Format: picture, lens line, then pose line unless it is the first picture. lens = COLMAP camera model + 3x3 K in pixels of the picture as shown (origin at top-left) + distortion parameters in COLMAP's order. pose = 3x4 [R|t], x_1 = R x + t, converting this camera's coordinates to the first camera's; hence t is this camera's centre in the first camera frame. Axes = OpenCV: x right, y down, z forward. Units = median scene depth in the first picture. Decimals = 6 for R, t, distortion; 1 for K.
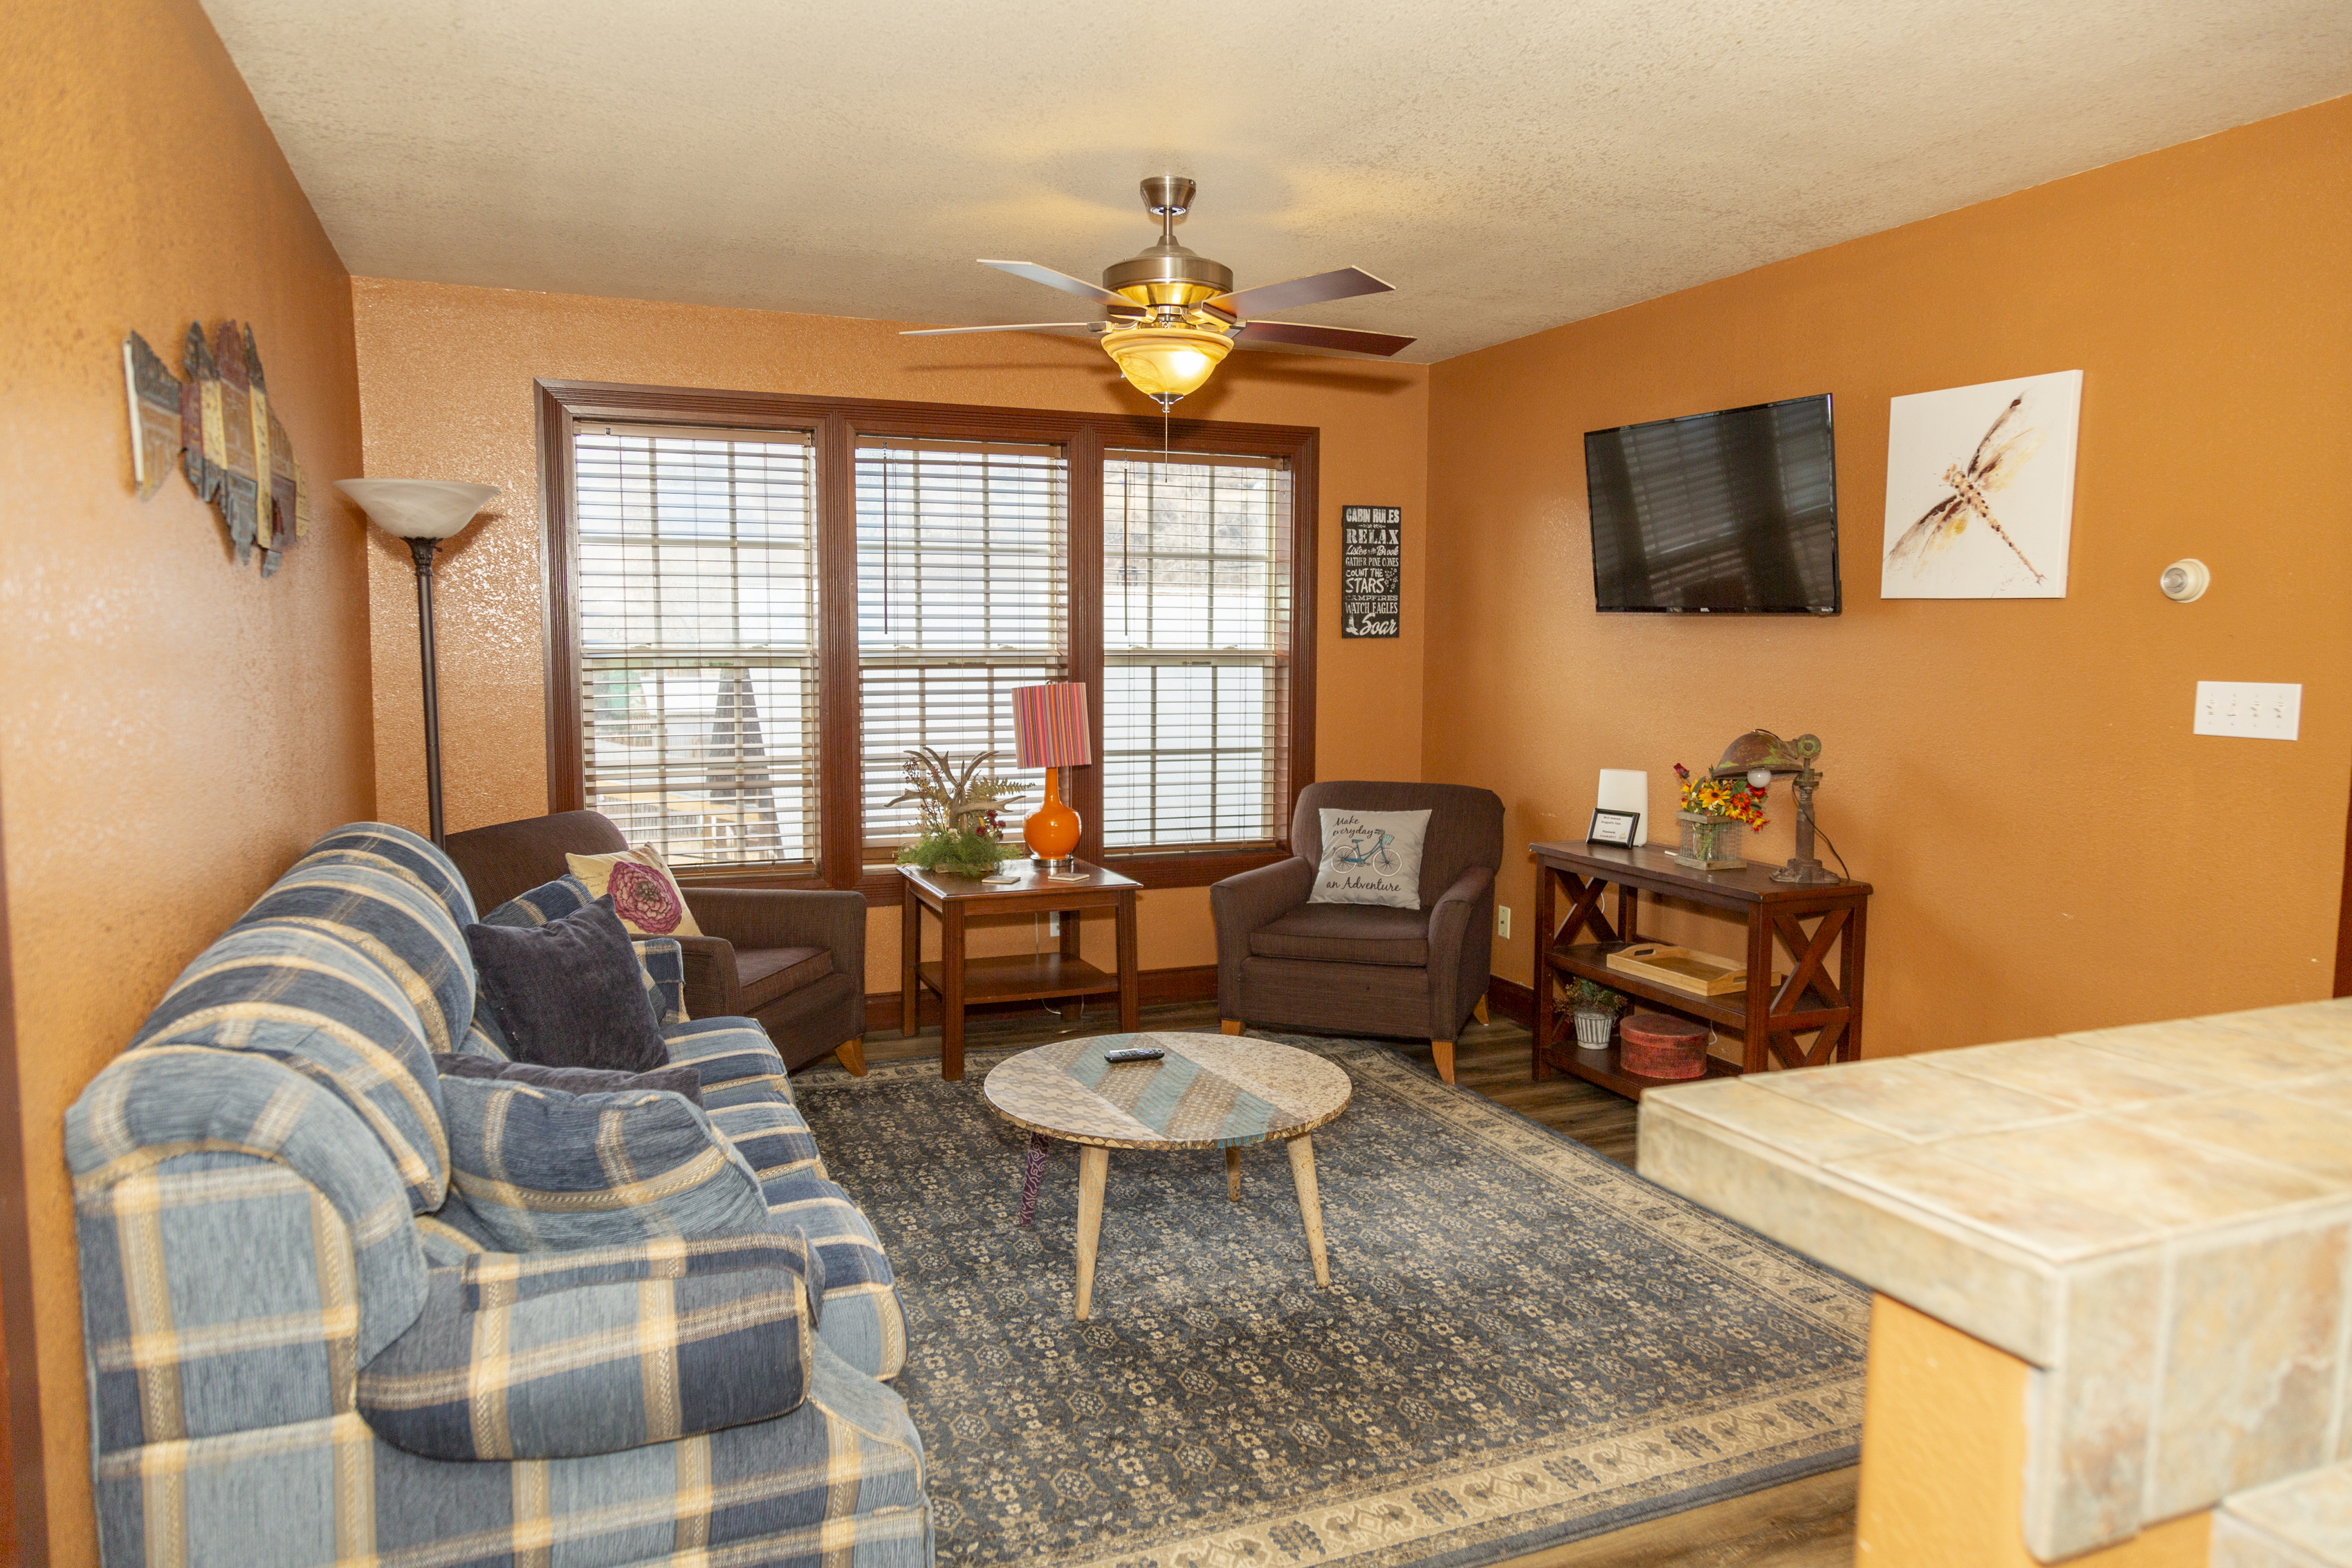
lens RADIAL K [[1603.8, 0, 1176.0], [0, 1603.8, 784.0], [0, 0, 1]] dist [0.000429, 0.000054]
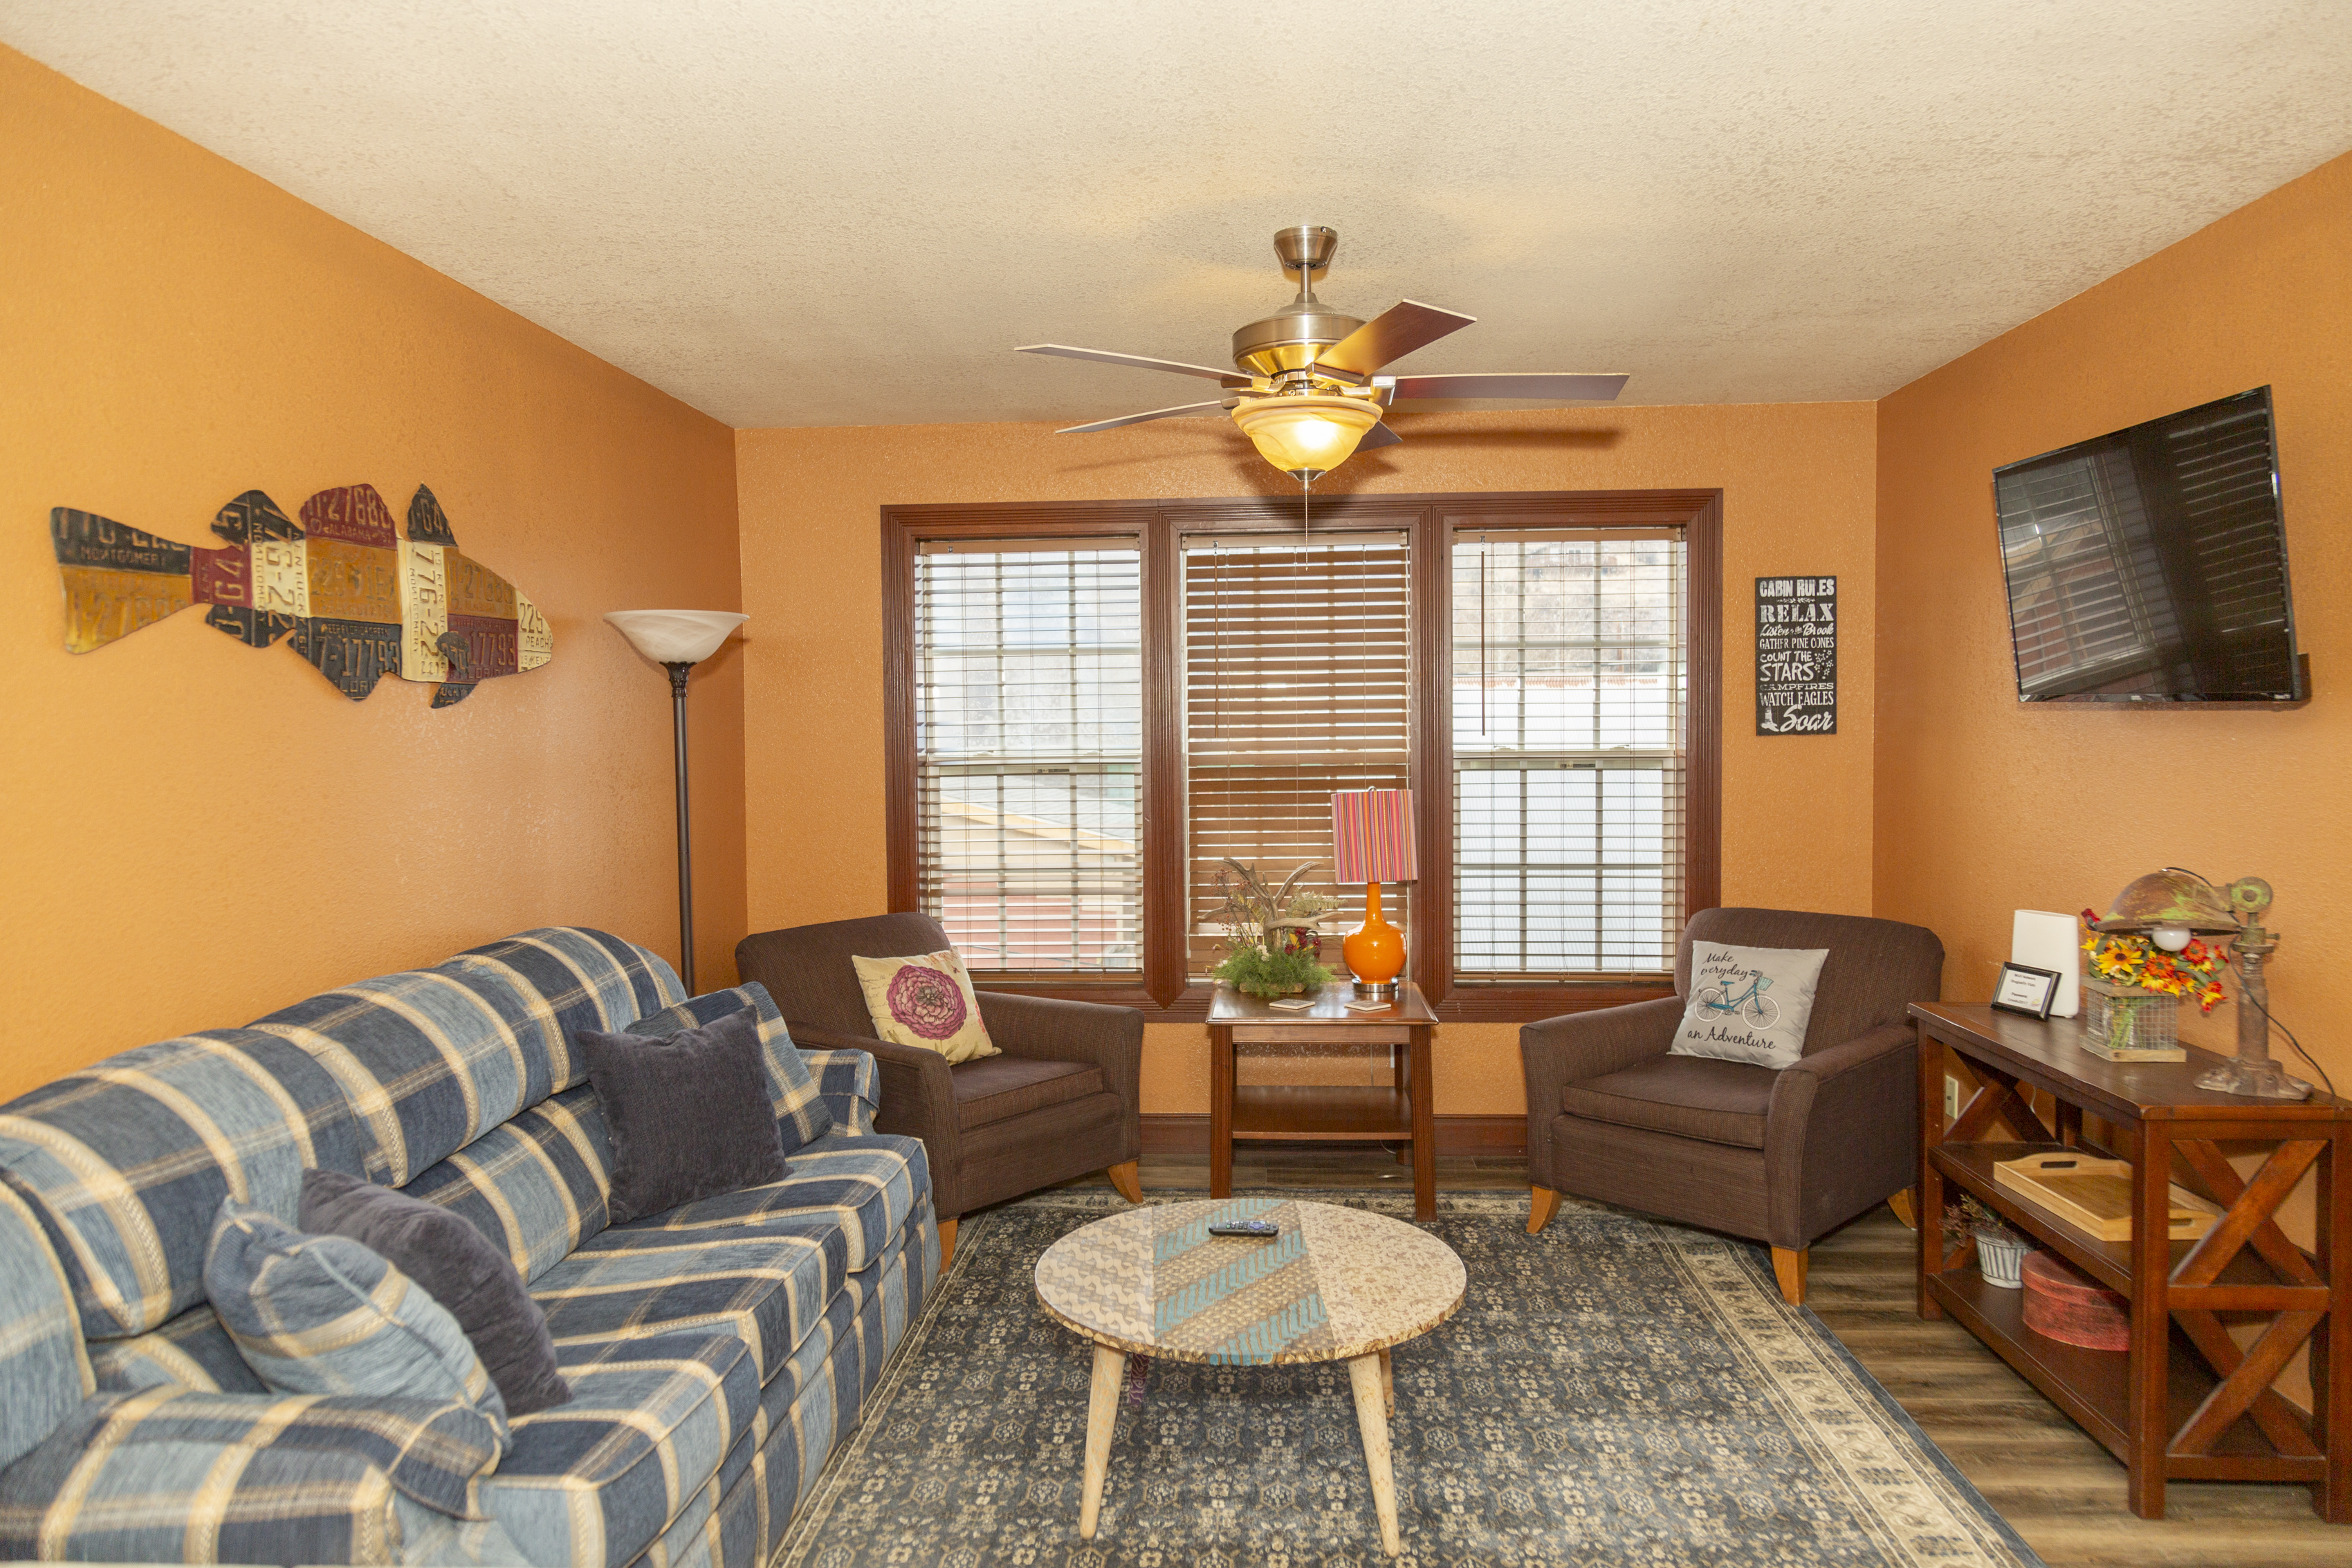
lens RADIAL K [[1579.7, 0, 1188.9], [0, 1579.7, 789.6], [0, 0, 1]] dist [0.009291, 0.003265]
pose [[0.893933, 0.003980, -0.448183, 0.236601], [-0.026256, 0.998708, -0.043501, -0.021812], [0.447431, 0.050654, 0.892883, 0.151442]]
